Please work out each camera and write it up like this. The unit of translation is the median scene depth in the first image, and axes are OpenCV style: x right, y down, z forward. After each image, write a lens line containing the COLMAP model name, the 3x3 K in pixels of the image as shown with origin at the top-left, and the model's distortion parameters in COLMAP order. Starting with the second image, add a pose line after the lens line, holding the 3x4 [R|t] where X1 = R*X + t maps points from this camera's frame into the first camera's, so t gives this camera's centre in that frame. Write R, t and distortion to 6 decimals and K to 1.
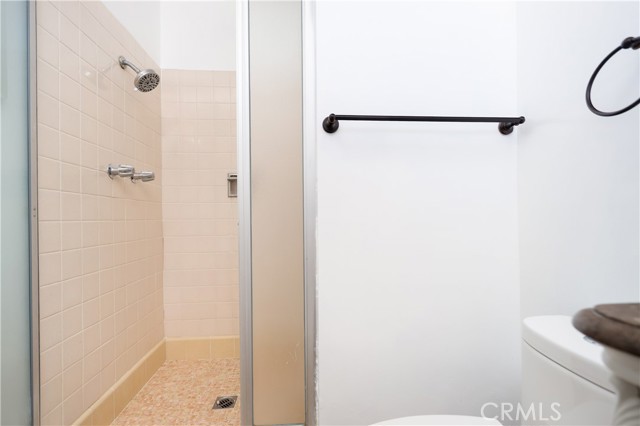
lens RADIAL K [[311.9, 0, 317.6], [0, 311.9, 209.5], [0, 0, 1]] dist [-0.001044, 0.000508]
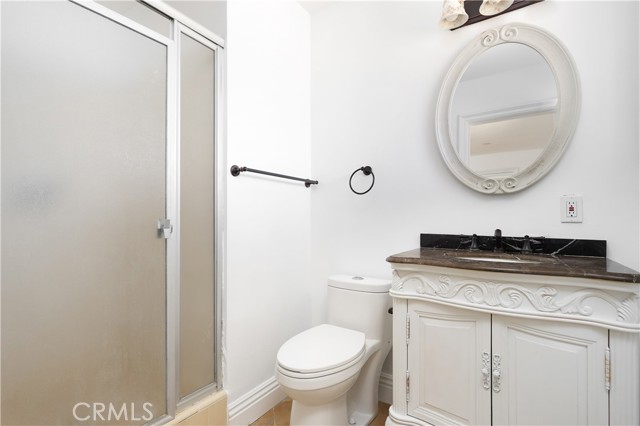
lens RADIAL K [[311.9, 0, 317.6], [0, 311.9, 209.5], [0, 0, 1]] dist [-0.001044, 0.000508]
pose [[0.630010, 0.024237, 0.776208, -0.900427], [-0.004287, 0.999606, -0.027733, -0.054018], [-0.776575, 0.014144, 0.629866, -0.281388]]
